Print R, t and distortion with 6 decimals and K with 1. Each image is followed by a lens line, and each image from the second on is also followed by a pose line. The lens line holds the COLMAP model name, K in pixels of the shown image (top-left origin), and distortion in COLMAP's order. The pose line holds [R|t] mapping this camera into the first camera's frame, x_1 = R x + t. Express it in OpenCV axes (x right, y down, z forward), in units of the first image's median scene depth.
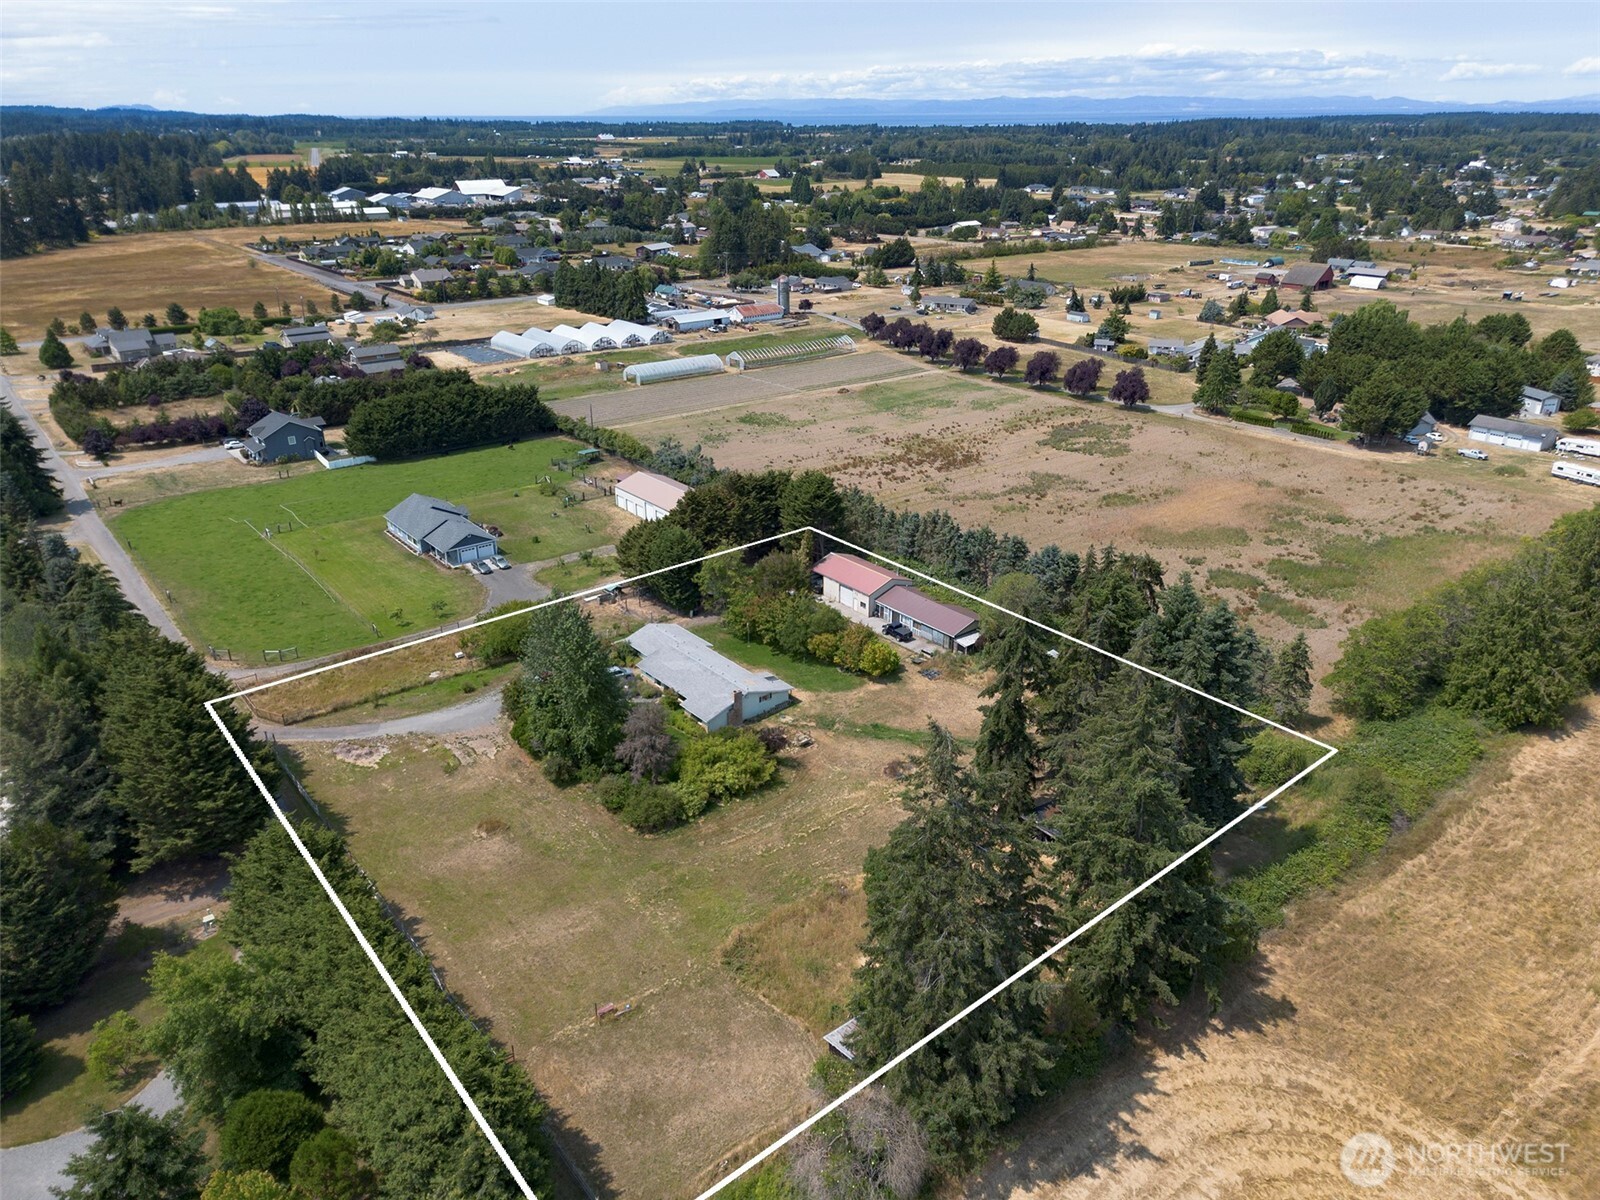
lens RADIAL K [[1114.4, 0, 800.8], [0, 1114.4, 600.3], [0, 0, 1]] dist [0.068463, 0.001663]
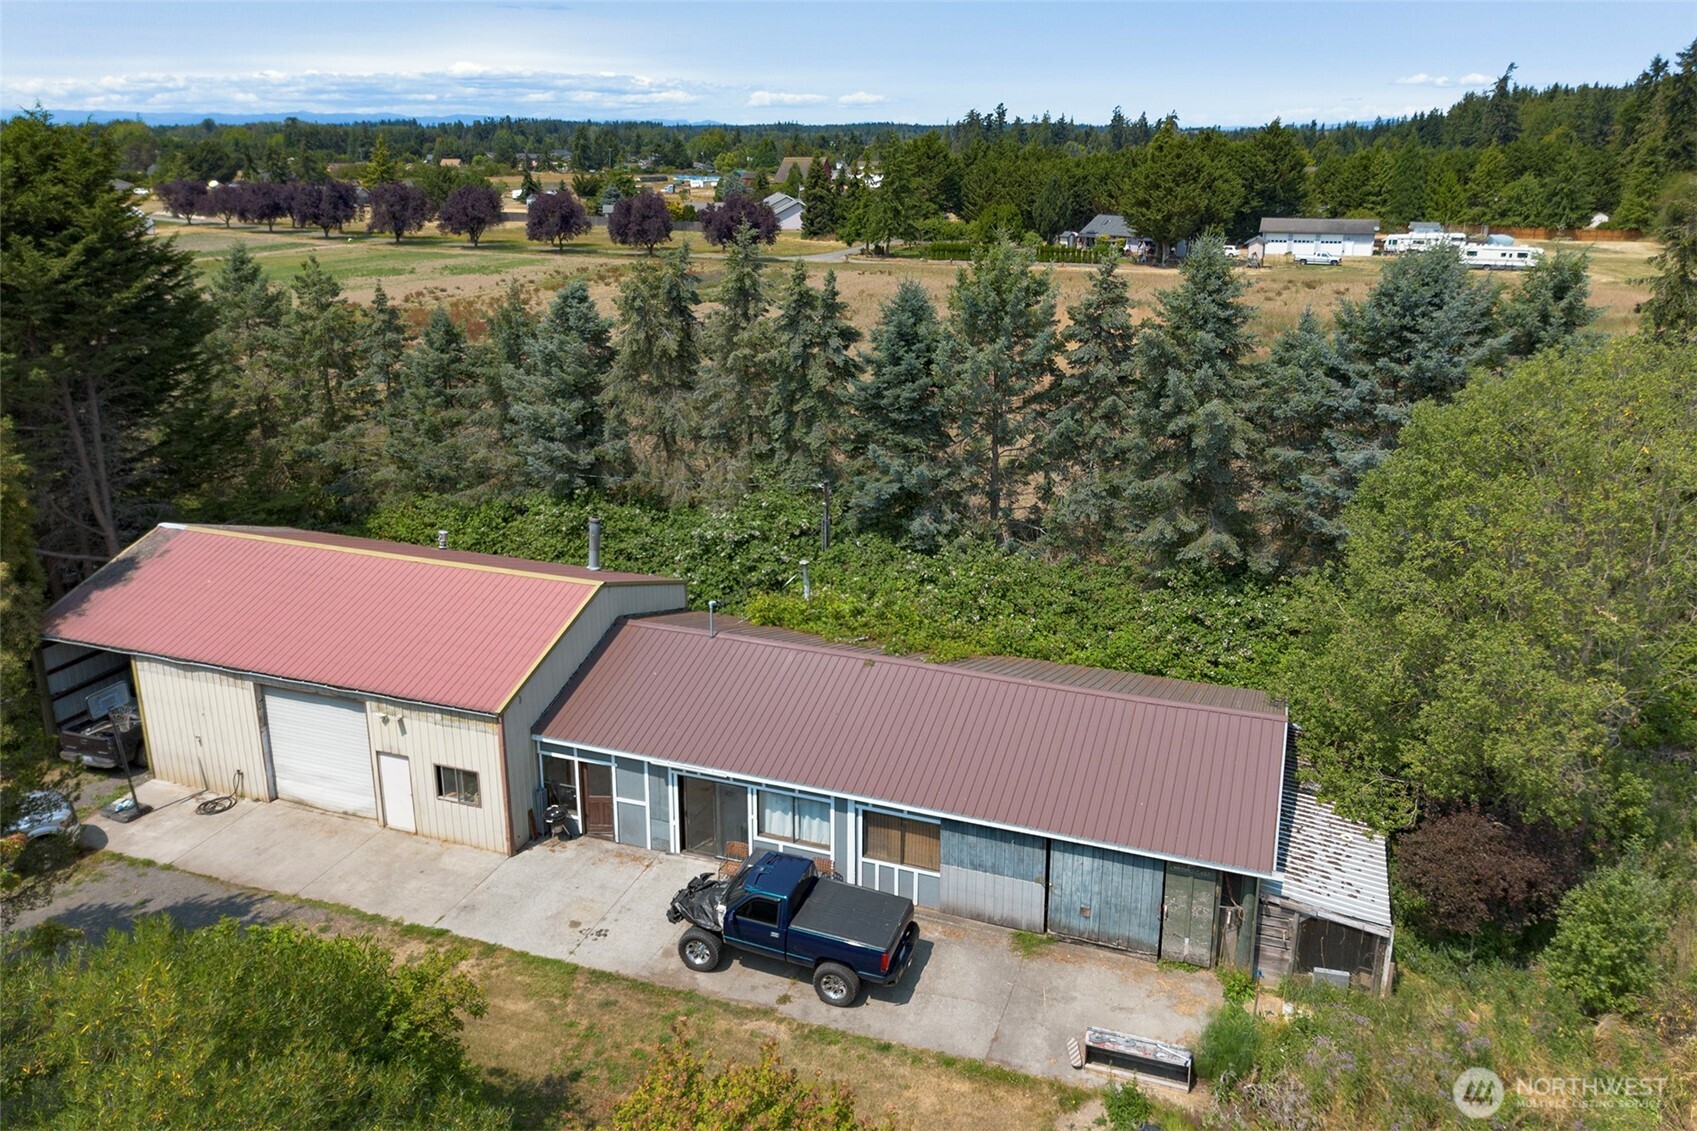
lens RADIAL K [[1232.3, 0, 847.7], [0, 1232.3, 561.9], [0, 0, 1]] dist [0.024661, 0.000260]
pose [[0.852984, -0.166949, 0.494516, 0.022879], [0.201180, 0.979418, -0.016360, -0.012315], [-0.481607, 0.113442, 0.869014, 0.828934]]
